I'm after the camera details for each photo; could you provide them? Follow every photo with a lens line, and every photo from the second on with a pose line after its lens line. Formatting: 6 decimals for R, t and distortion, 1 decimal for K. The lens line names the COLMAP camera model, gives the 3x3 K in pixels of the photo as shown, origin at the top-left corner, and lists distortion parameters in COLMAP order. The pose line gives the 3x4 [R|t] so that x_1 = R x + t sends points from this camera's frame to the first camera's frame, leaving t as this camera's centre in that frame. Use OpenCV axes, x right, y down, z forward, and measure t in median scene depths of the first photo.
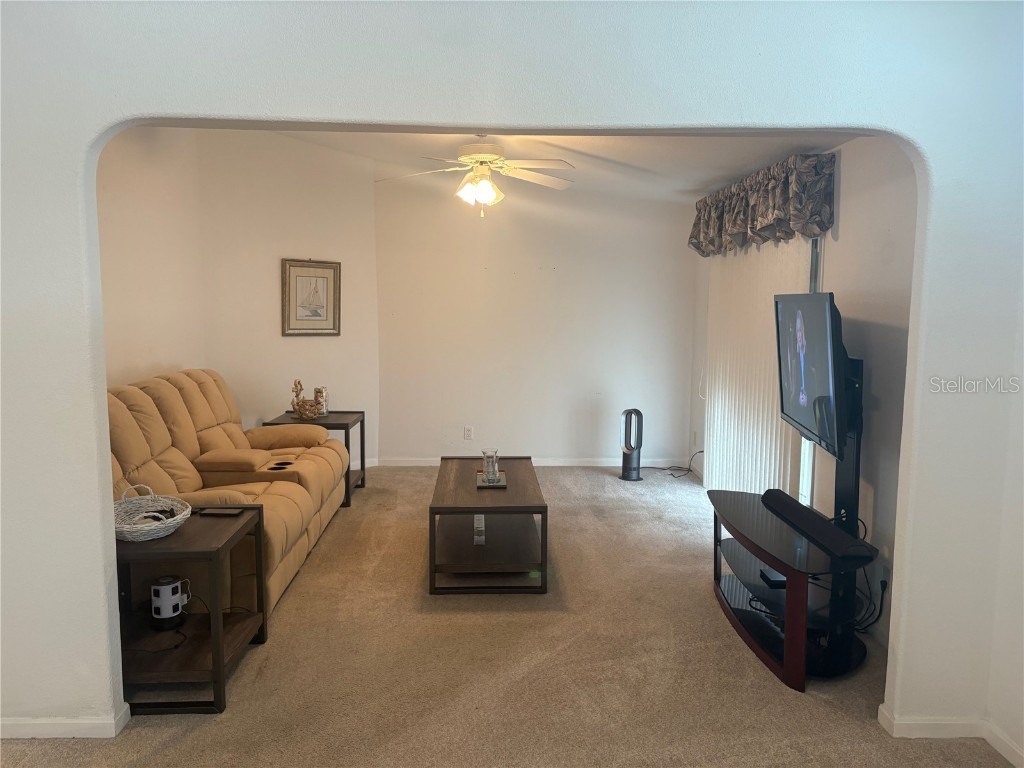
lens RADIAL K [[779.3, 0, 503.5], [0, 779.3, 375.8], [0, 0, 1]] dist [0.031233, -0.039433]
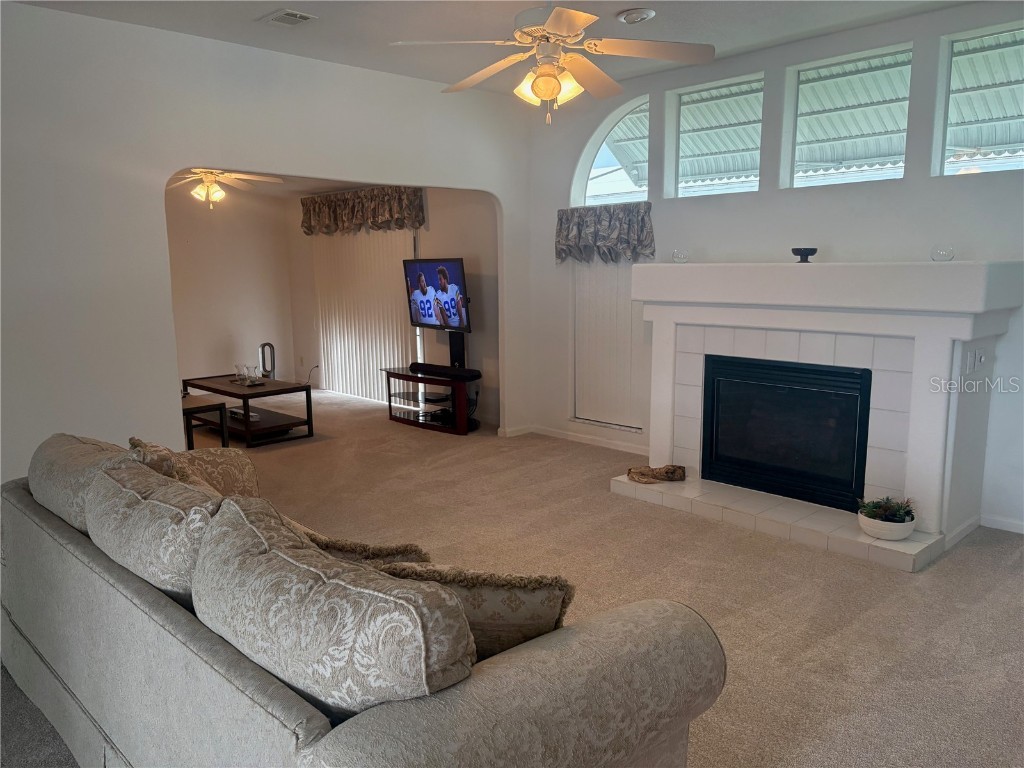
lens RADIAL K [[779.3, 0, 514.7], [0, 779.3, 385.5], [0, 0, 1]] dist [0.031233, -0.039433]
pose [[0.719802, -0.126745, 0.682510, -0.755413], [0.089277, 0.991928, 0.090050, 0.050781], [-0.688414, -0.003886, 0.725307, -0.532237]]
